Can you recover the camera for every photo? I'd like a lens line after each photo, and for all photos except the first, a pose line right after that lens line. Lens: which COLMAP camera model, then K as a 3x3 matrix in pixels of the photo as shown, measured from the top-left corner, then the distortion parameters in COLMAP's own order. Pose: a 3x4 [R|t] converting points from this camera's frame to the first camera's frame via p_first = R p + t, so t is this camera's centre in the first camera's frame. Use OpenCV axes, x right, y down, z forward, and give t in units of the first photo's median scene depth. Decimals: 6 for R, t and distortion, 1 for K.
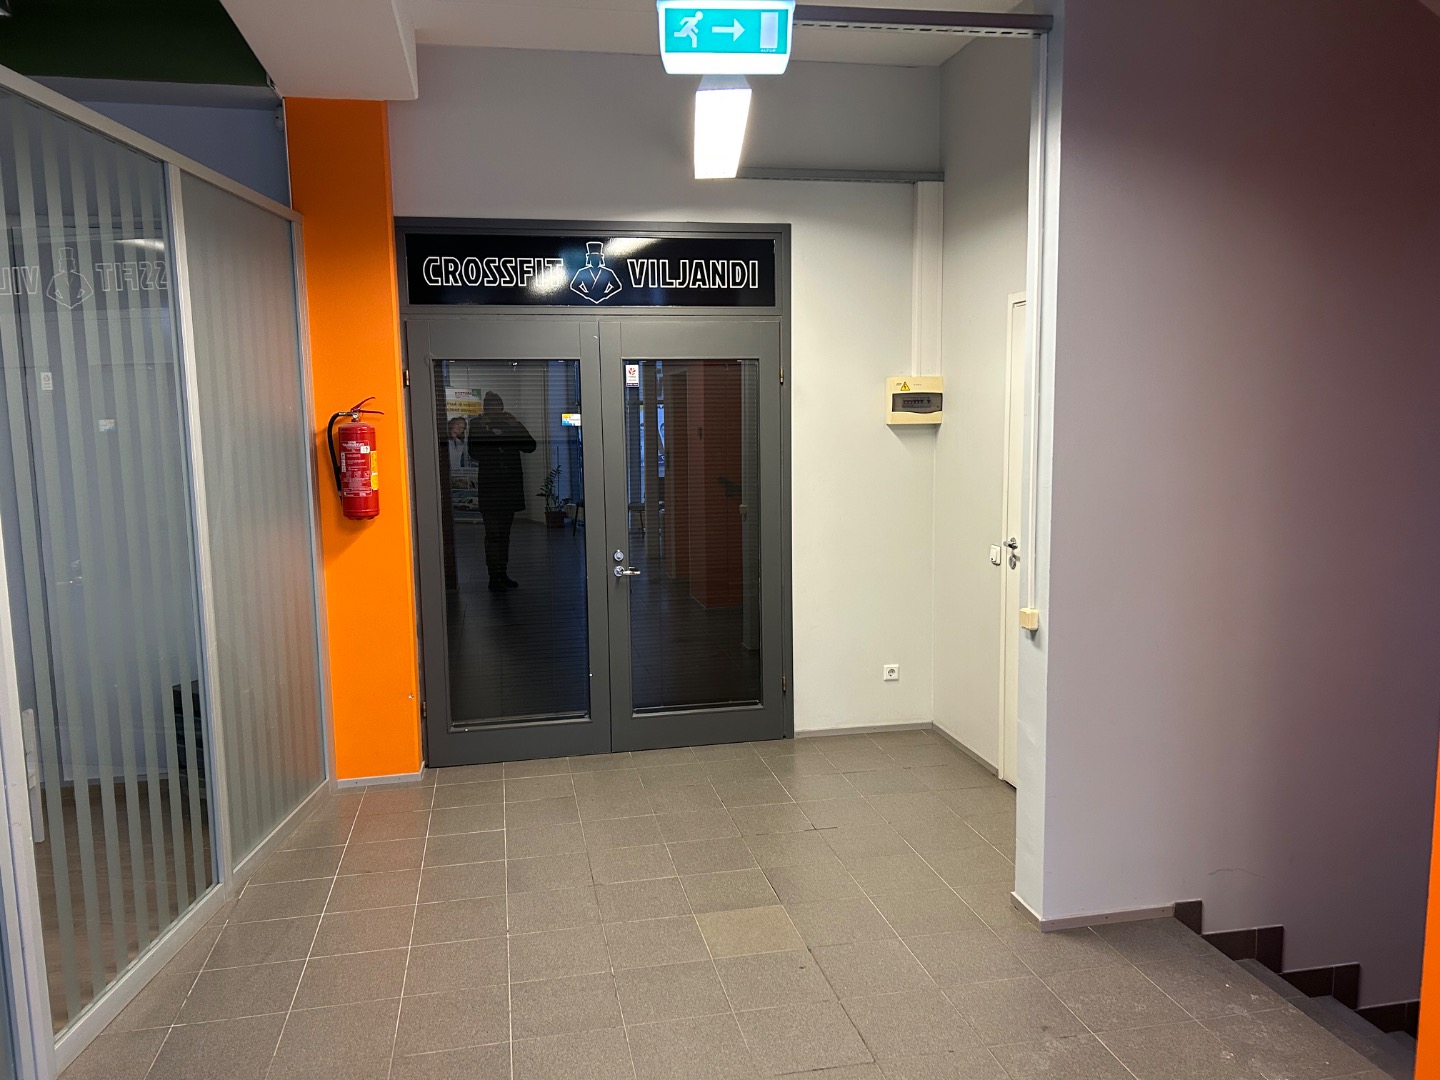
lens RADIAL K [[1077.1, 0, 721.4], [0, 1077.1, 538.3], [0, 0, 1]] dist [0.041683, -0.050023]
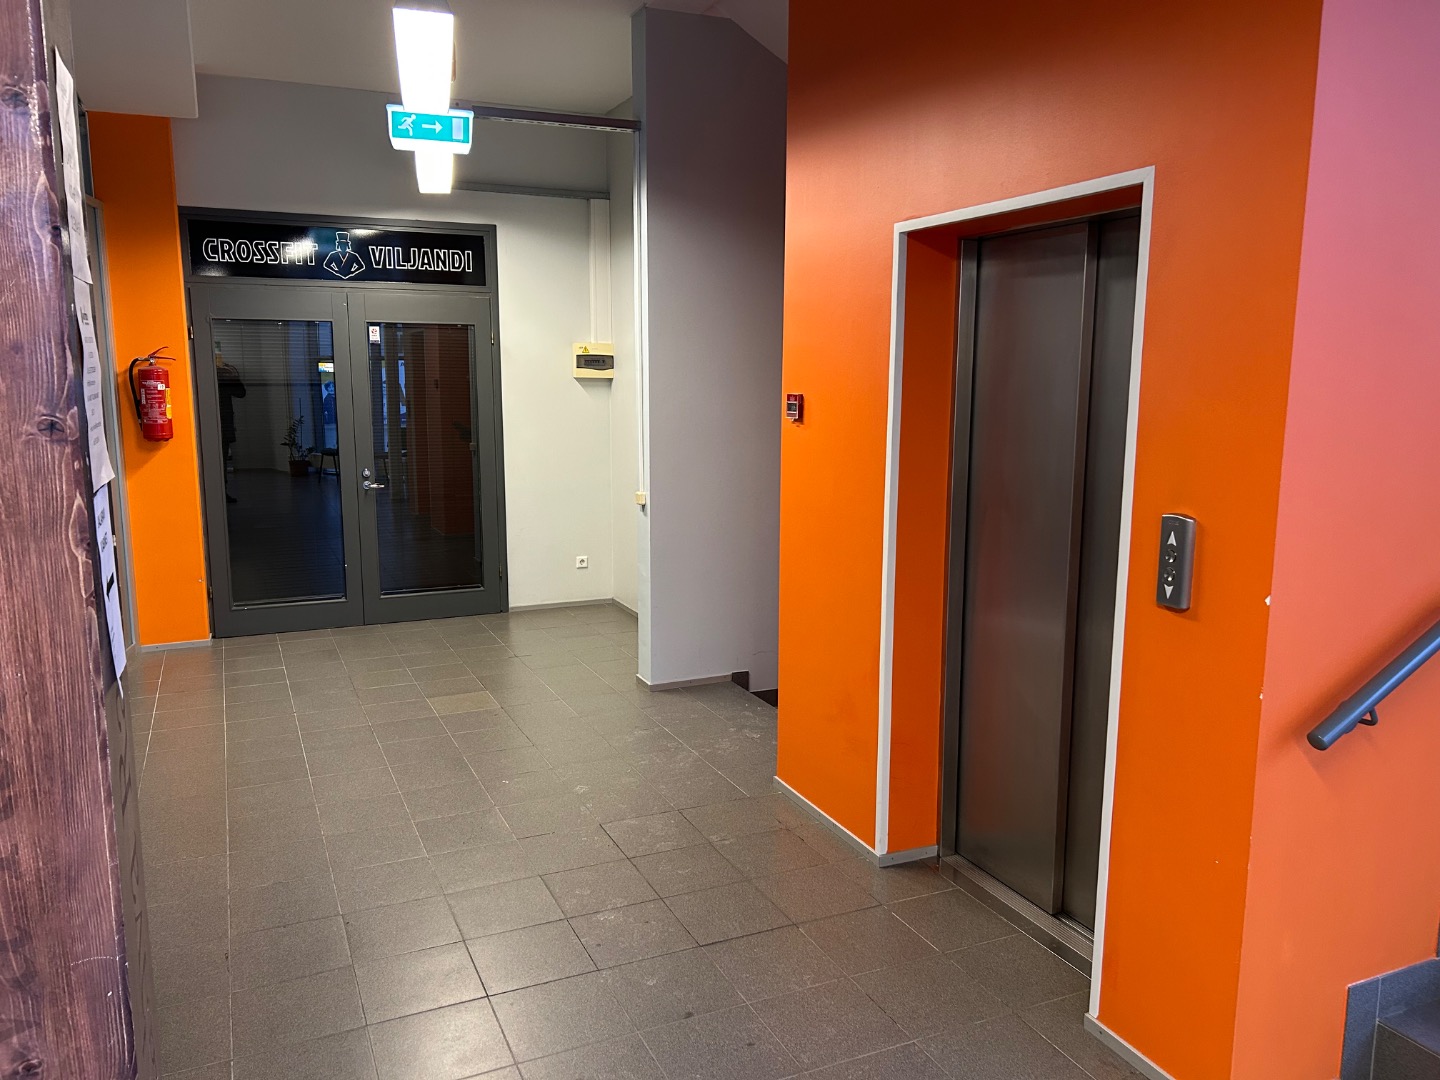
lens RADIAL K [[1077.1, 0, 726.1], [0, 1077.1, 548.9], [0, 0, 1]] dist [0.041683, -0.050023]
pose [[0.973688, -0.017337, 0.227224, 0.030995], [0.007394, 0.998980, 0.044539, 0.055541], [-0.227764, -0.041687, 0.972824, -0.405434]]
